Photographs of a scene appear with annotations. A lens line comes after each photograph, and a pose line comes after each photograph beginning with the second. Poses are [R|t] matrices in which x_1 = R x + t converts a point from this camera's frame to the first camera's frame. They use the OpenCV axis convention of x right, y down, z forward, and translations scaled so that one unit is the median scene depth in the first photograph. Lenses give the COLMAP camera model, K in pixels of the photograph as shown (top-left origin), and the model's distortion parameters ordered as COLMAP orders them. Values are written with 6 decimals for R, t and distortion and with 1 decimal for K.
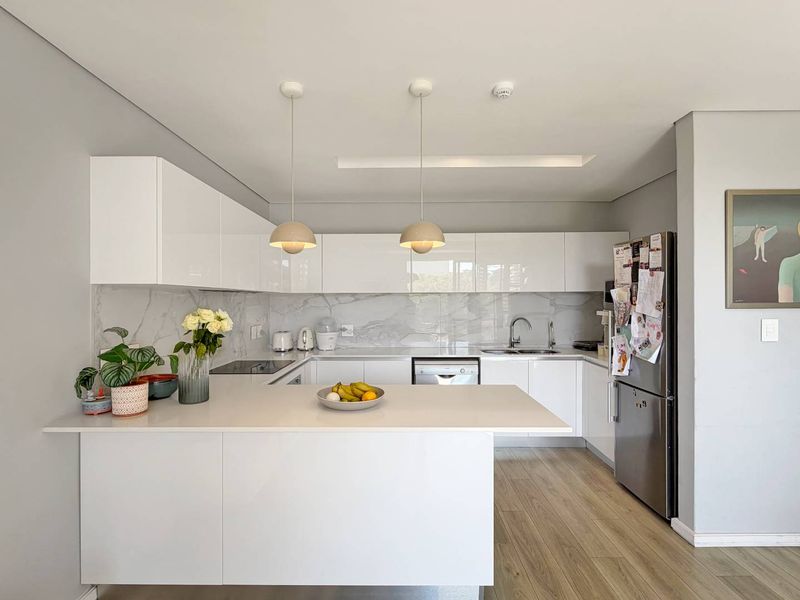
lens RADIAL K [[393.7, 0, 400.0], [0, 393.7, 300.0], [0, 0, 1]] dist [0.002421, 0.000311]
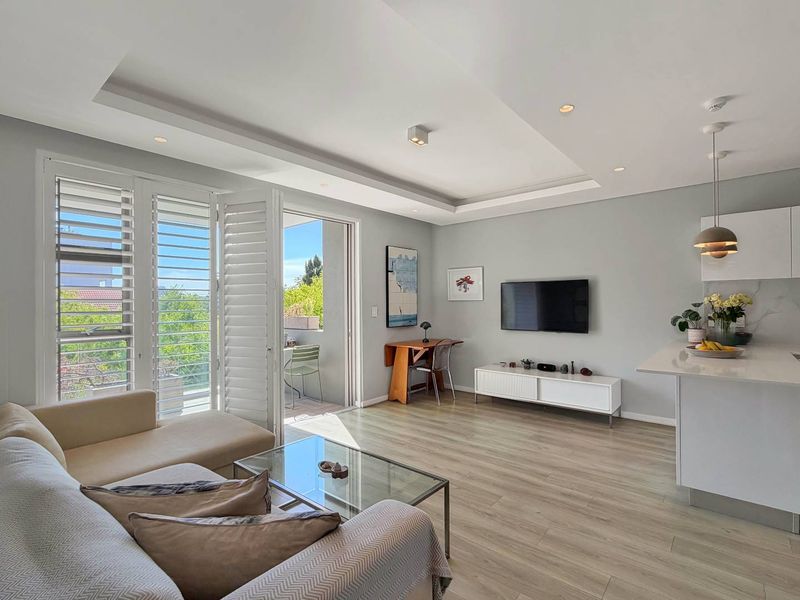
lens RADIAL K [[387.5, 0, 400.0], [0, 387.5, 300.0], [0, 0, 1]] dist [0.004298, 0.000357]
pose [[-0.647676, 0.005556, -0.761896, 1.434365], [0.015310, 0.999866, -0.005723, 0.033306], [0.761762, -0.015371, -0.647675, 0.847099]]
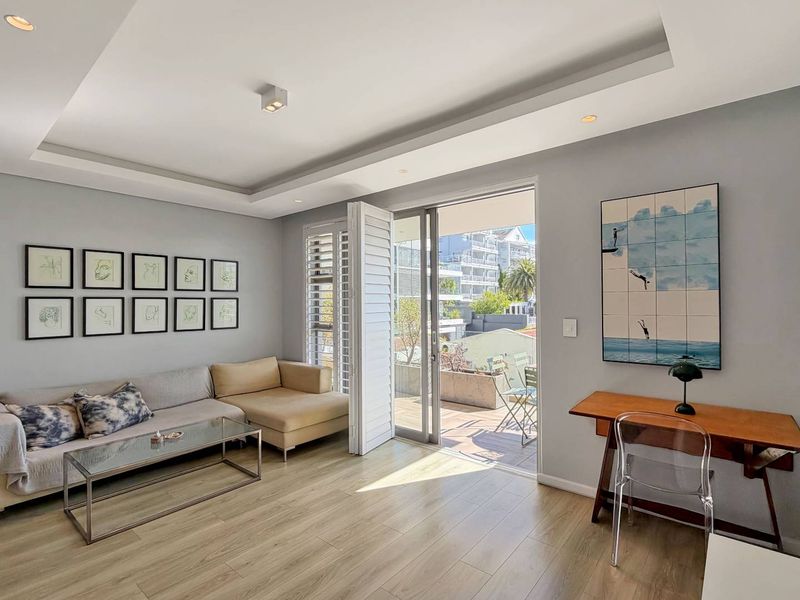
lens RADIAL K [[396.2, 0, 400.0], [0, 396.2, 300.0], [0, 0, 1]] dist [0.002547, -0.000239]
pose [[-0.772338, 0.014736, 0.635041, -0.444537], [0.007742, 0.999875, -0.013787, 0.010919], [-0.635164, -0.005732, -0.772356, 0.643799]]
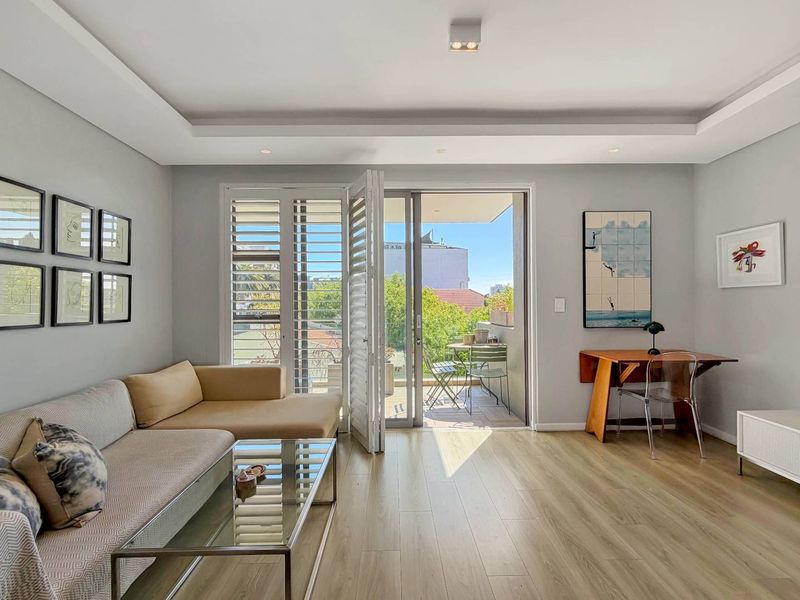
lens RADIAL K [[398.9, 0, 400.0], [0, 398.9, 300.0], [0, 0, 1]] dist [0.004846, -0.000183]
pose [[-0.999661, 0.011747, -0.023238, 0.593856], [0.012060, 0.999837, -0.013408, 0.076863], [0.023077, -0.013684, -0.999640, 0.947864]]
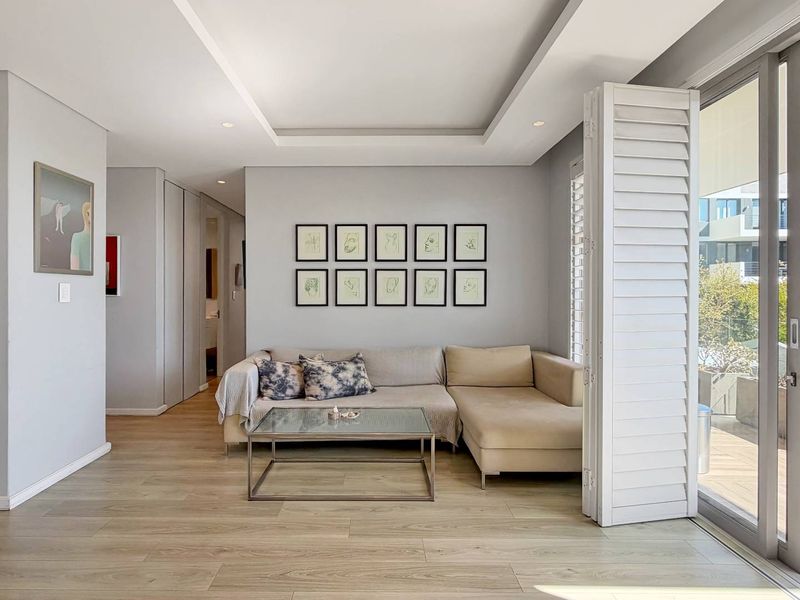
lens RADIAL K [[426.6, 0, 380.1], [0, 426.6, 294.8], [0, 0, 1]] dist [-0.001367, -0.000106]
pose [[-0.003257, 0.000326, 0.999995, -0.300357], [-0.002654, 0.999996, -0.000334, 0.074314], [-0.999991, -0.002655, -0.003256, 0.066923]]
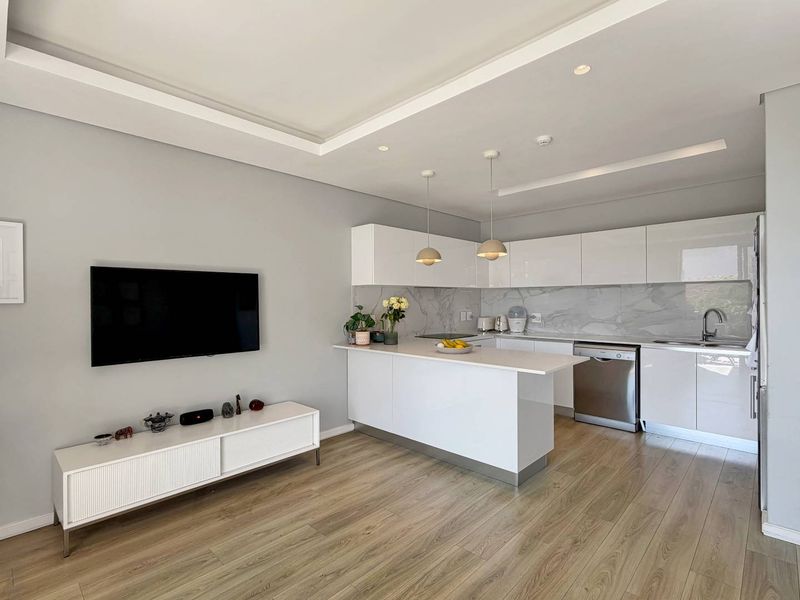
lens RADIAL K [[393.7, 0, 400.0], [0, 393.7, 300.0], [0, 0, 1]] dist [0.002421, 0.000311]
pose [[0.726188, -0.001472, -0.687495, 0.705251], [0.006887, 0.999963, 0.005134, 0.023100], [0.687462, -0.008463, 0.726171, -0.316442]]
